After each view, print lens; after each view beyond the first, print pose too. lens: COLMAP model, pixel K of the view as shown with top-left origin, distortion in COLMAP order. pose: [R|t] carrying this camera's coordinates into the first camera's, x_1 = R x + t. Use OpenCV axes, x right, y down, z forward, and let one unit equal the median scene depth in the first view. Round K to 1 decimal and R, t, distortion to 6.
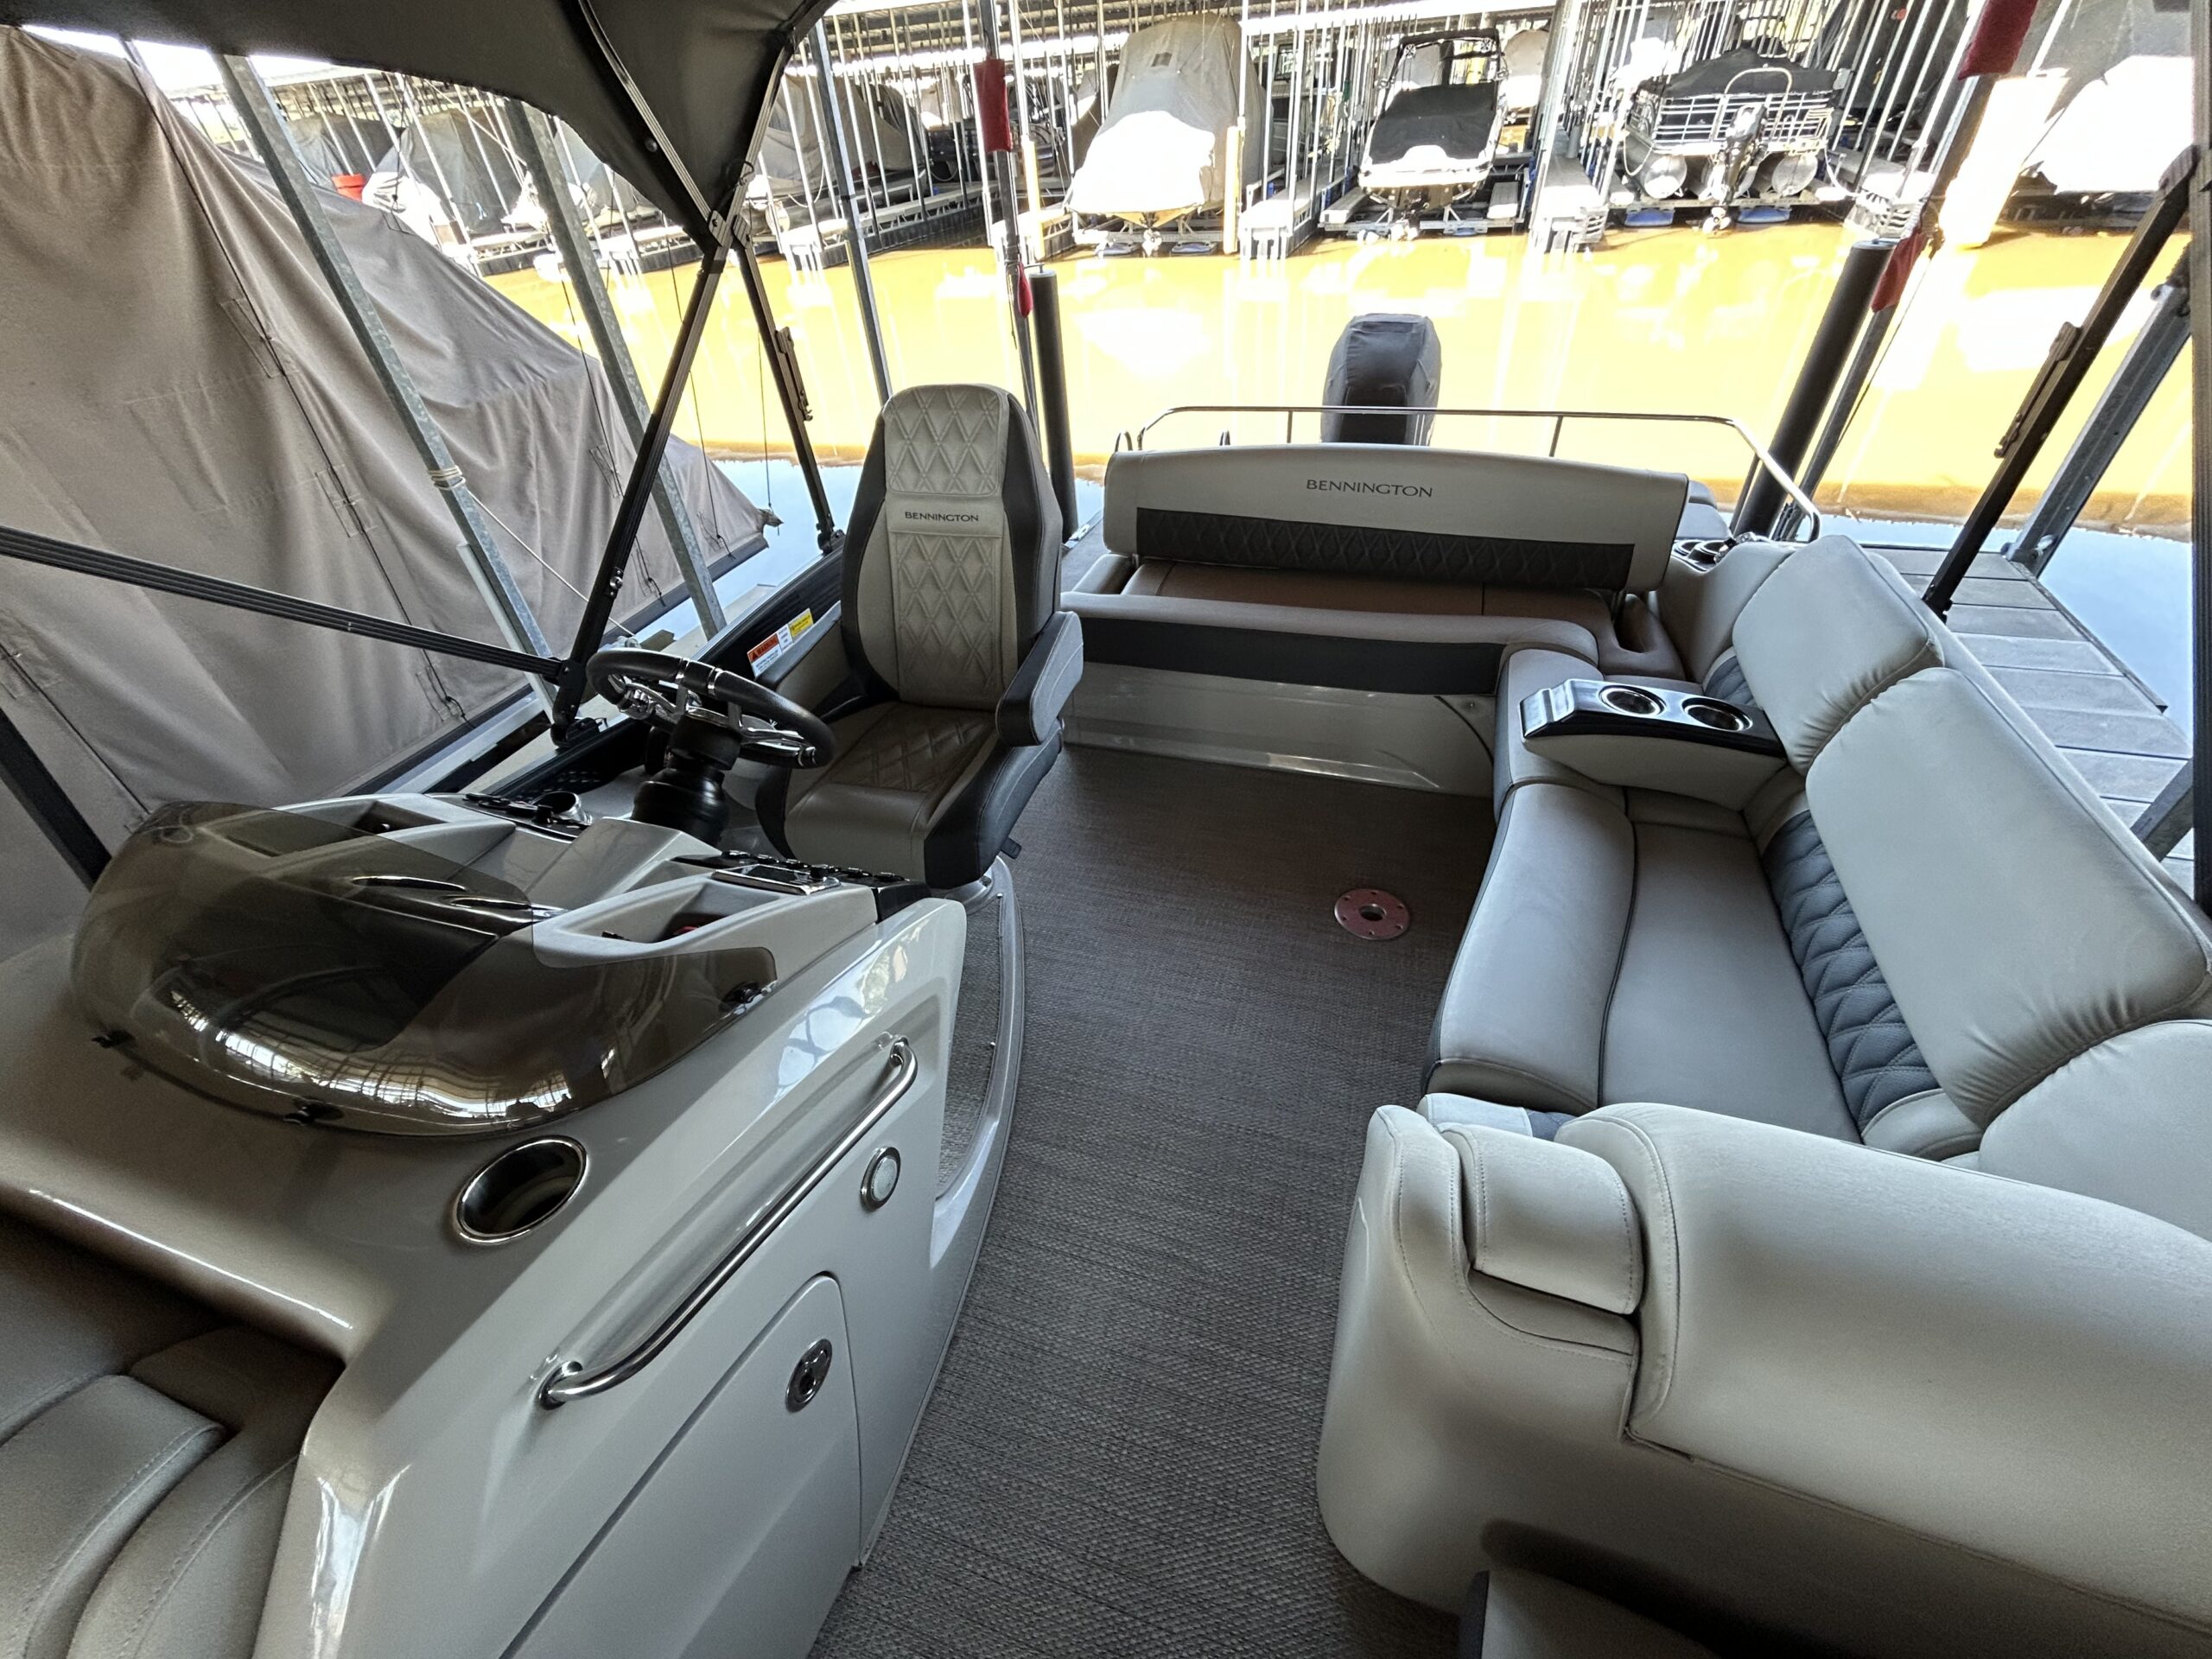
lens RADIAL K [[893.3, 0, 1111.2], [0, 893.3, 822.8], [0, 0, 1]] dist [0.007121, -0.001036]
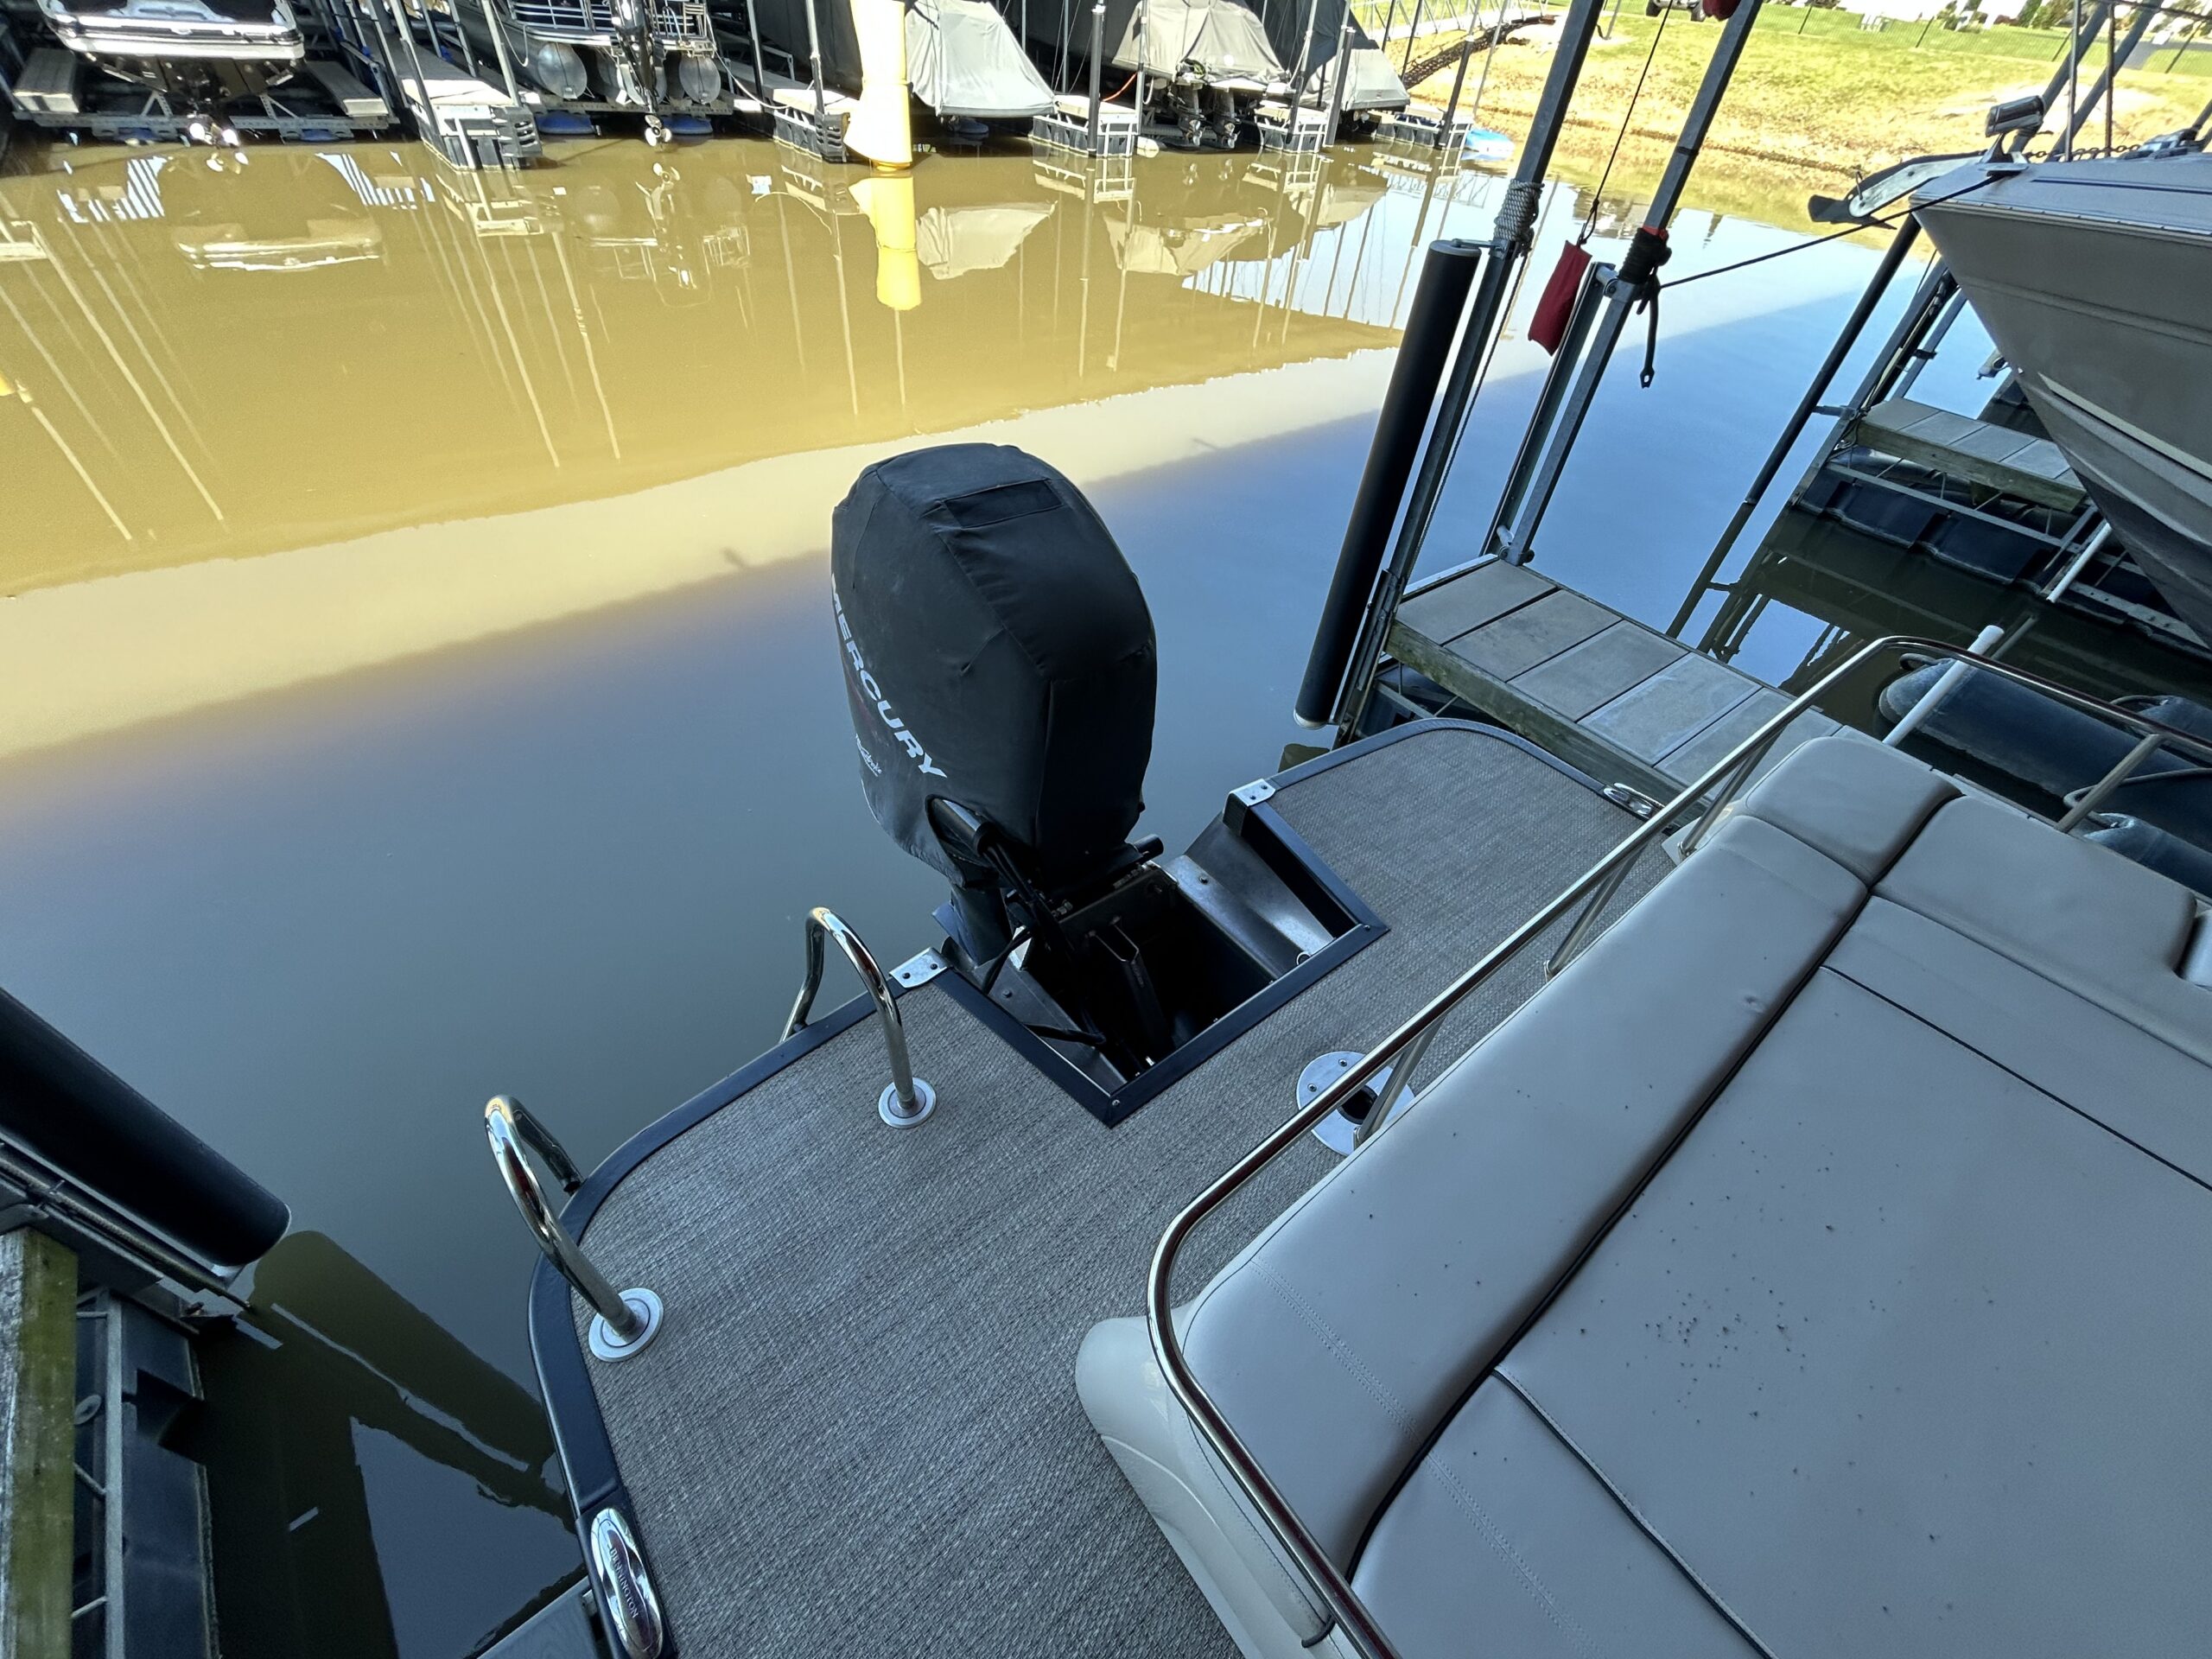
lens RADIAL K [[893.3, 0, 1101.8], [0, 893.3, 834.6], [0, 0, 1]] dist [0.007121, -0.001036]
pose [[0.545127, -0.504953, 0.669223, -0.014860], [0.444202, 0.850966, 0.280252, -0.140499], [-0.711000, 0.144497, 0.688186, 0.189423]]
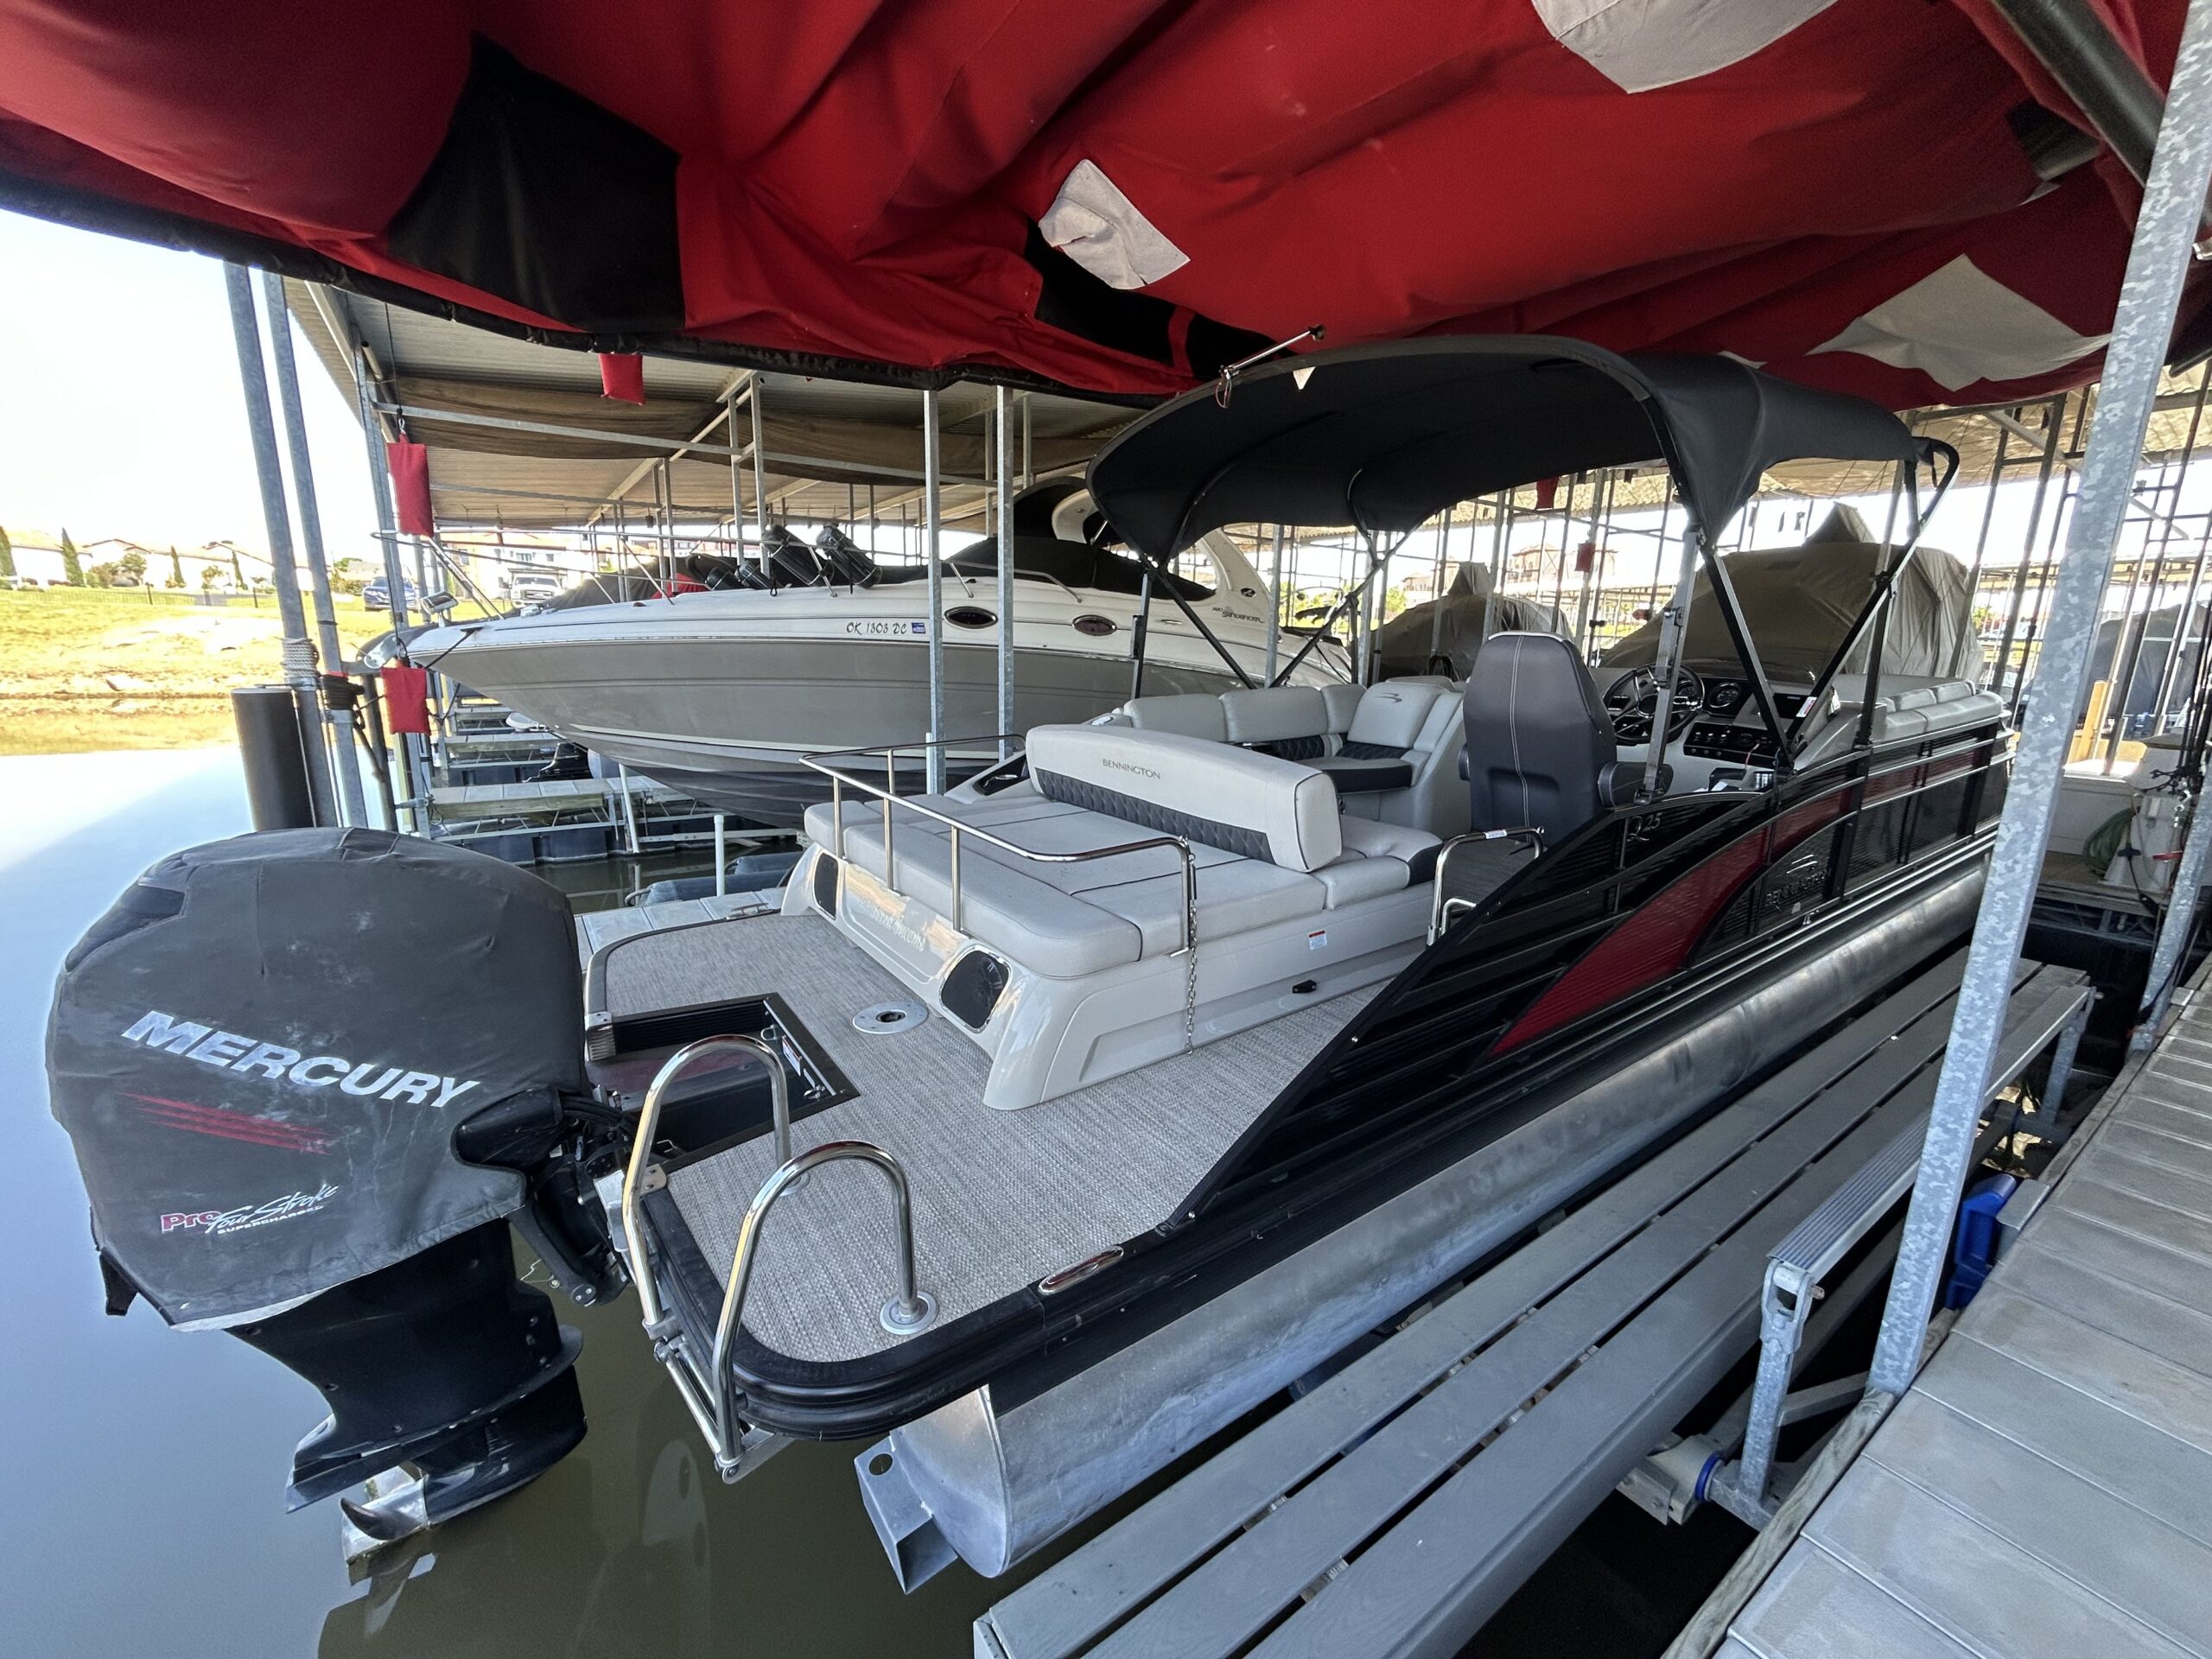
lens RADIAL K [[893.3, 0, 1107.8], [0, 893.3, 828.5], [0, 0, 1]] dist [0.007121, -0.001036]
pose [[-0.790712, -0.083176, 0.606512, -0.082053], [0.412467, 0.659716, 0.628208, -0.188369], [-0.452377, 0.746898, -0.487338, 0.286270]]
